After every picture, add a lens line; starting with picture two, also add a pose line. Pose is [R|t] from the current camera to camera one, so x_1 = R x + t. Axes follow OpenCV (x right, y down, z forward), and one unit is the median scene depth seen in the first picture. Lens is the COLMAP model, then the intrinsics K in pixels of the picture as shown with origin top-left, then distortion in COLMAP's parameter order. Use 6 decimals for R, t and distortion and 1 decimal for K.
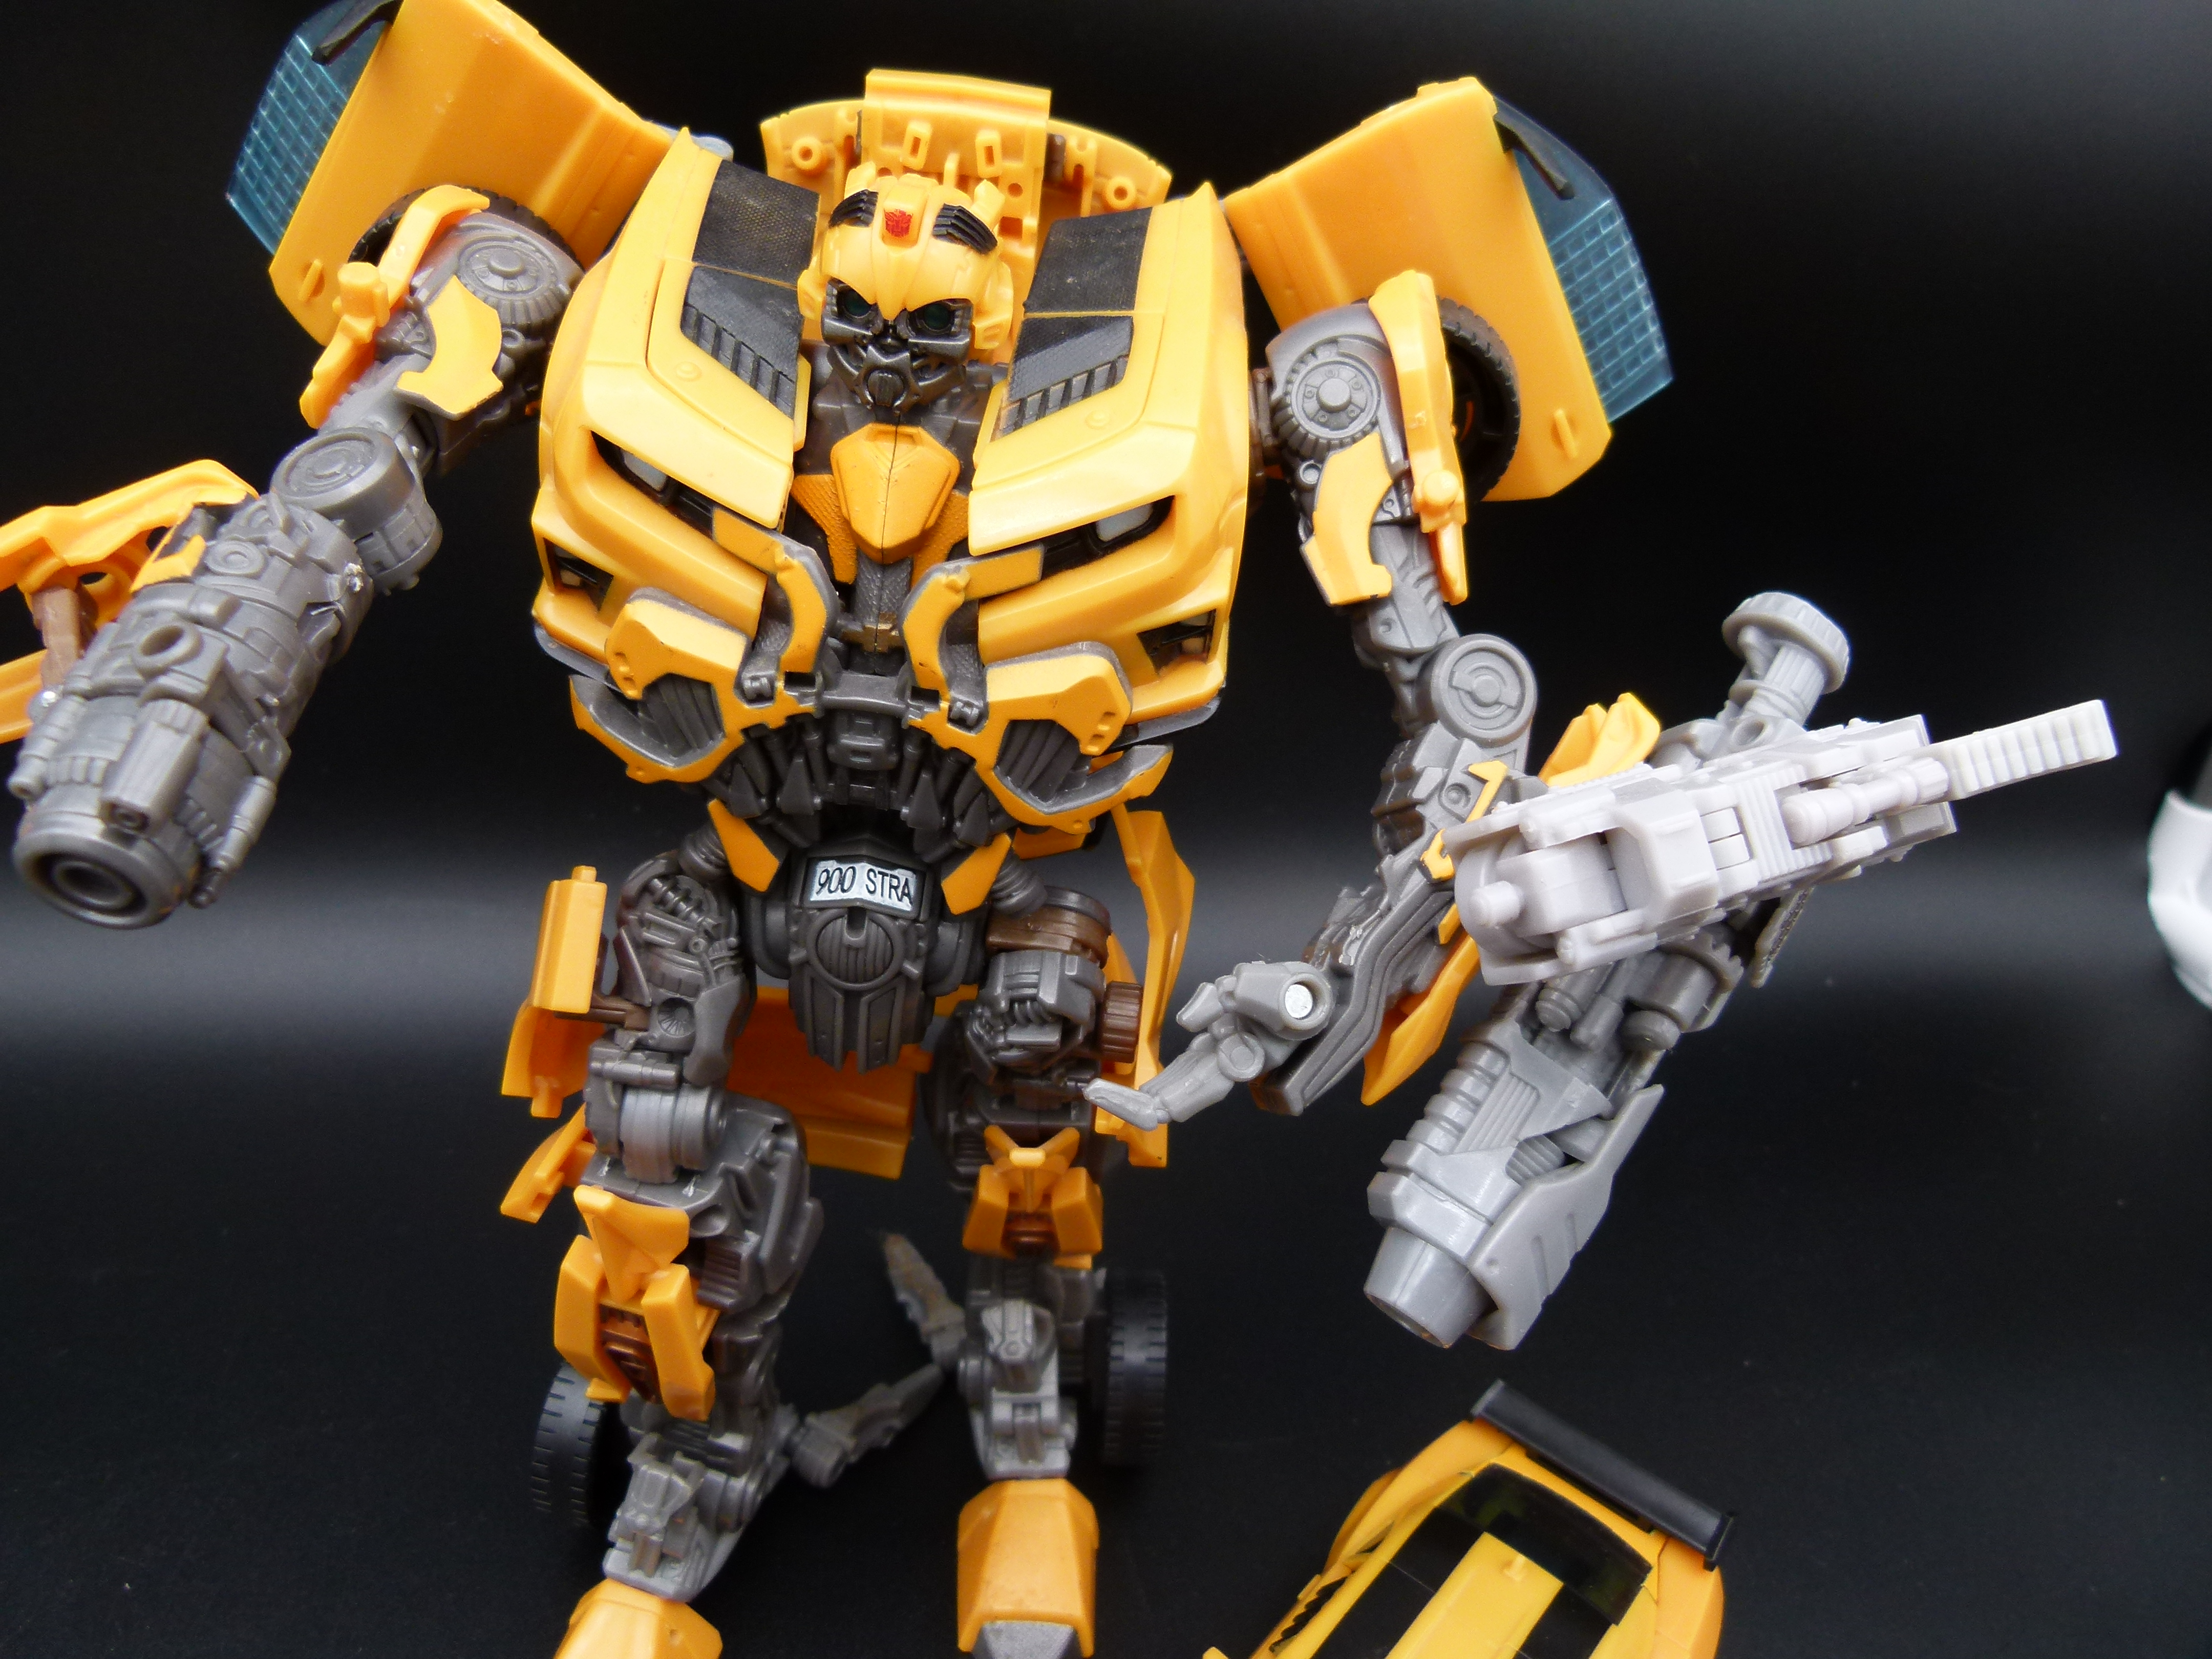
lens RADIAL K [[1622.2, 0, 1106.0], [0, 1622.2, 829.5], [0, 0, 1]] dist [-0.044066, 0.000758]
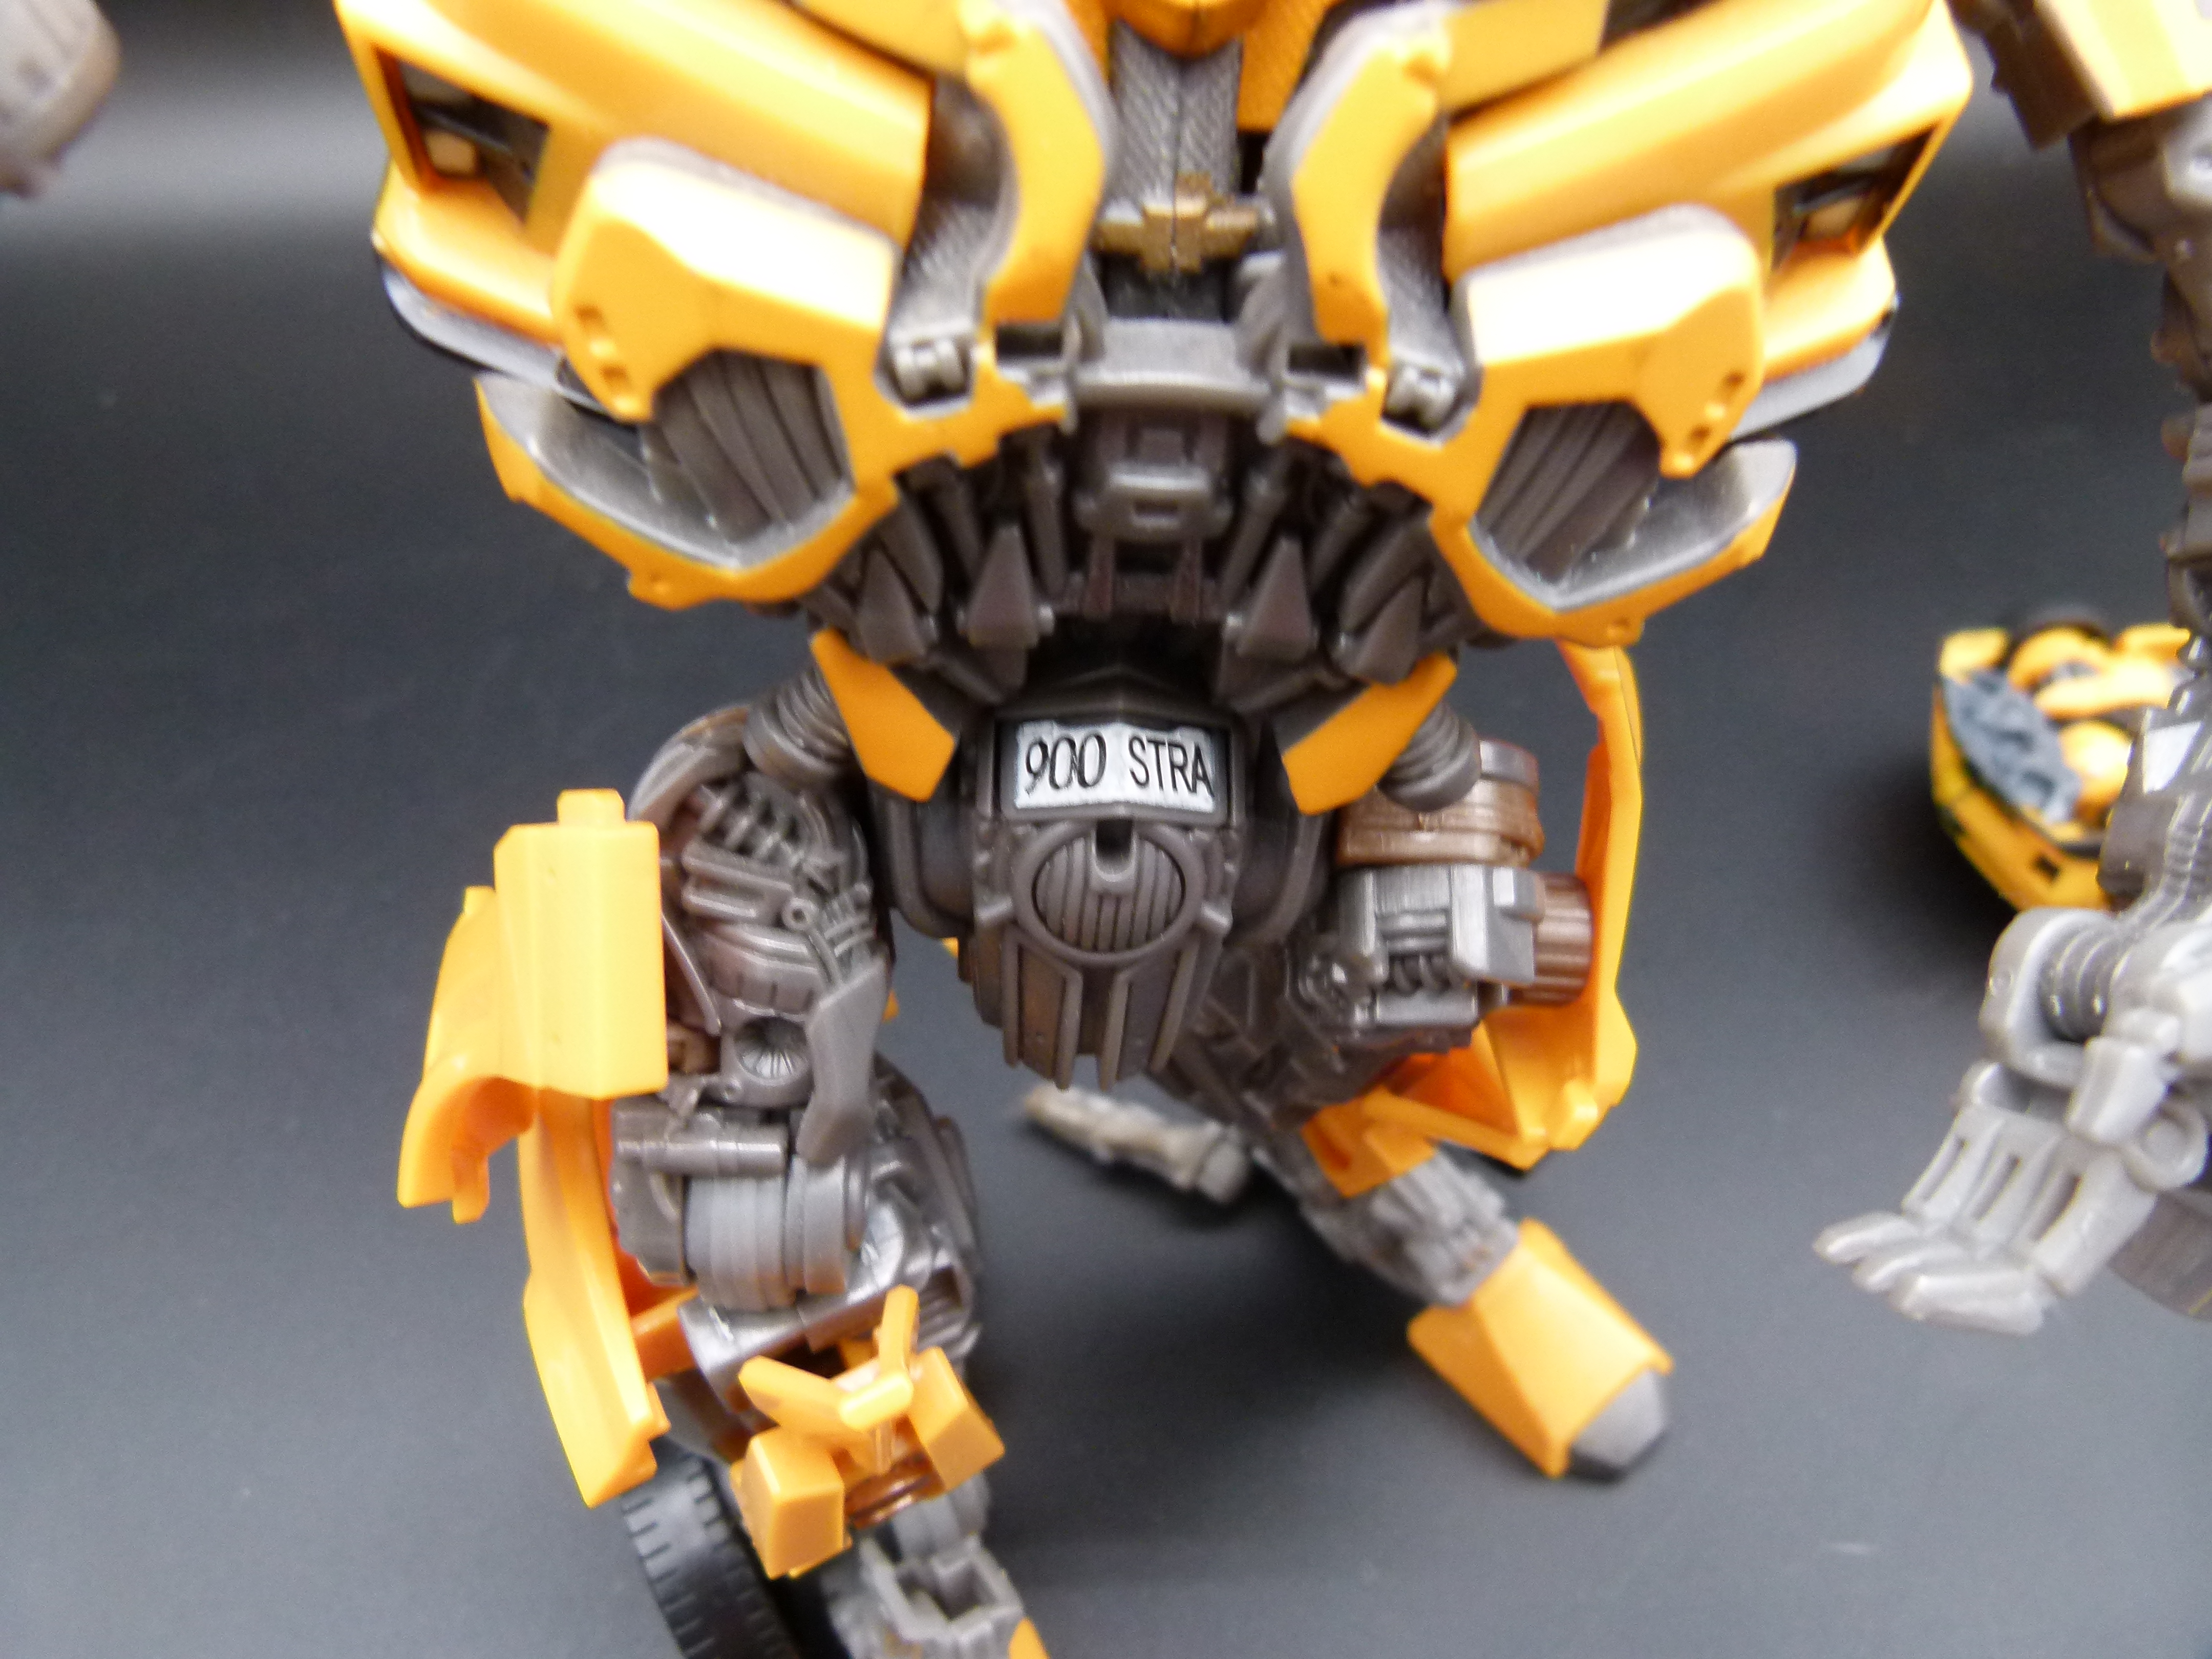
lens RADIAL K [[1684.3, 0, 1106.0], [0, 1684.3, 829.5], [0, 0, 1]] dist [-0.088940, 0.003912]
pose [[0.997236, -0.074262, 0.002305, -0.164961], [0.072806, 0.982926, 0.168982, -0.037078], [-0.014815, -0.168347, 0.985616, 0.512050]]
